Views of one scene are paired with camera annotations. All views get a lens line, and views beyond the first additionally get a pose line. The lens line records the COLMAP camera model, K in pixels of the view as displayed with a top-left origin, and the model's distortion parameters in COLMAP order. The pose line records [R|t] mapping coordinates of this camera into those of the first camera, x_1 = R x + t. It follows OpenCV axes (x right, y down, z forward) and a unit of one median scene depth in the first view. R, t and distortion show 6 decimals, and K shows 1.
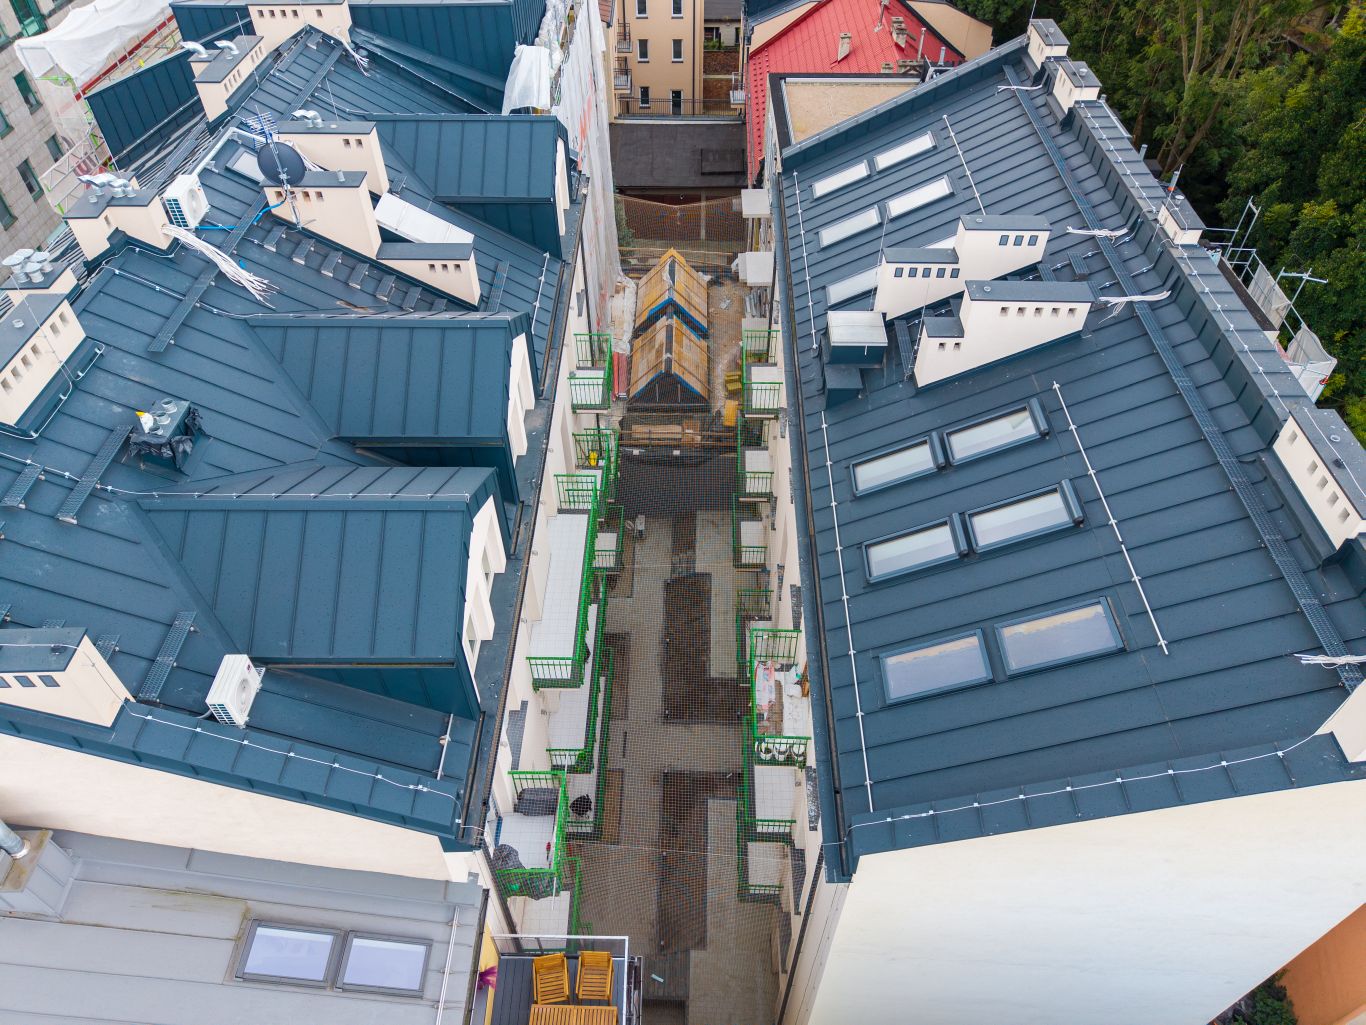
lens RADIAL K [[912.2, 0, 681.4], [0, 912.2, 520.1], [0, 0, 1]] dist [0.026867, -0.026624]
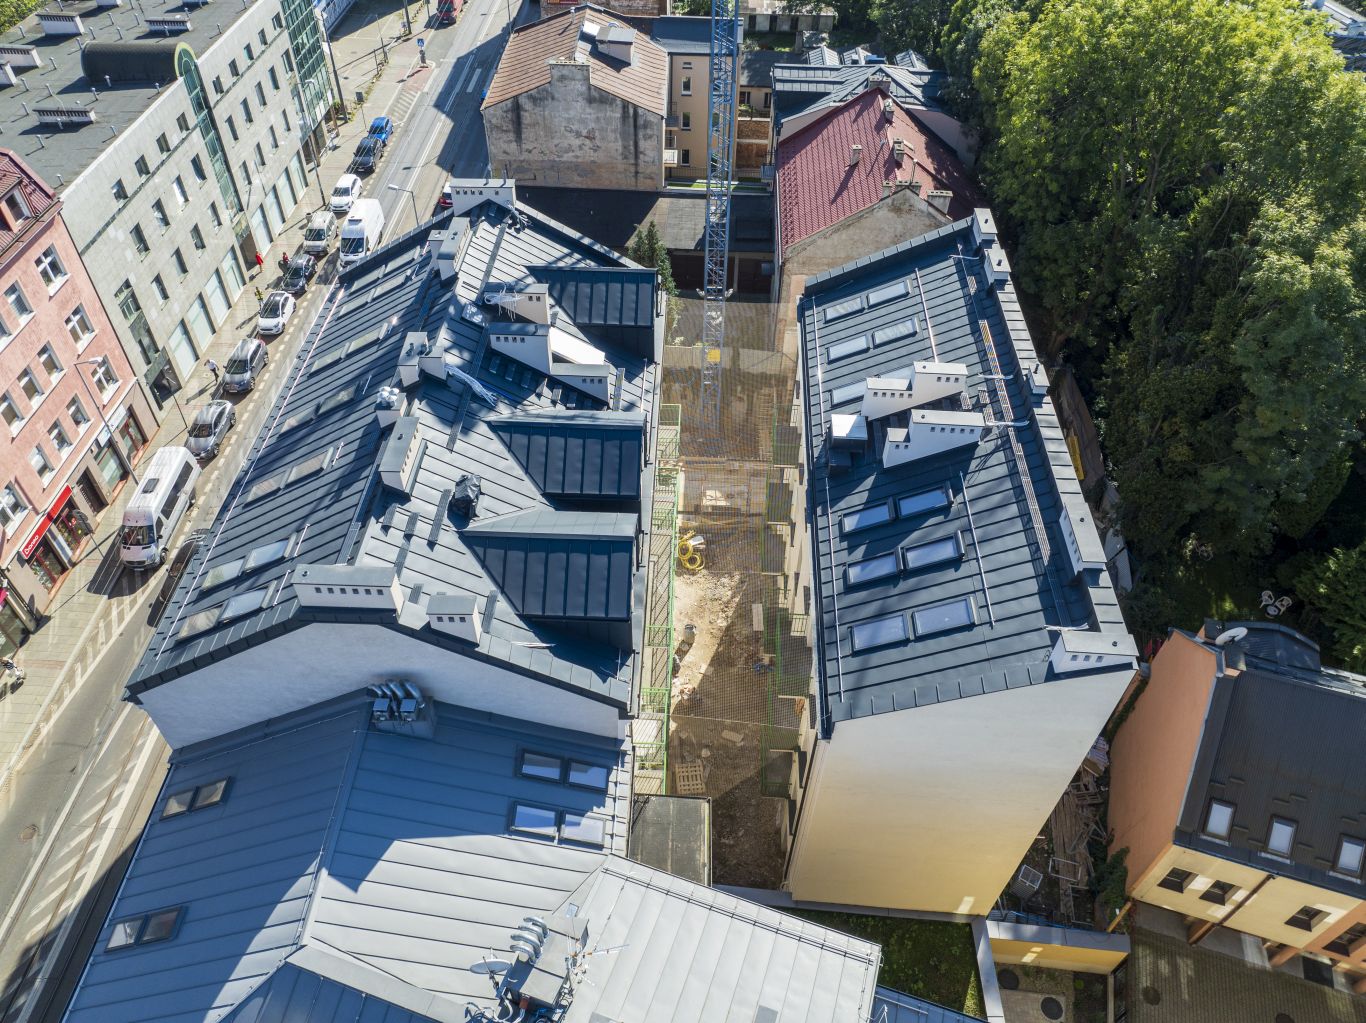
lens RADIAL K [[962.7, 0, 682.6], [0, 962.7, 506.9], [0, 0, 1]] dist [-0.054888, 0.028206]
pose [[0.999588, 0.028354, -0.004460, -0.086897], [-0.028386, 0.999571, -0.007253, -0.048246], [0.004252, 0.007377, 0.999964, -0.673338]]
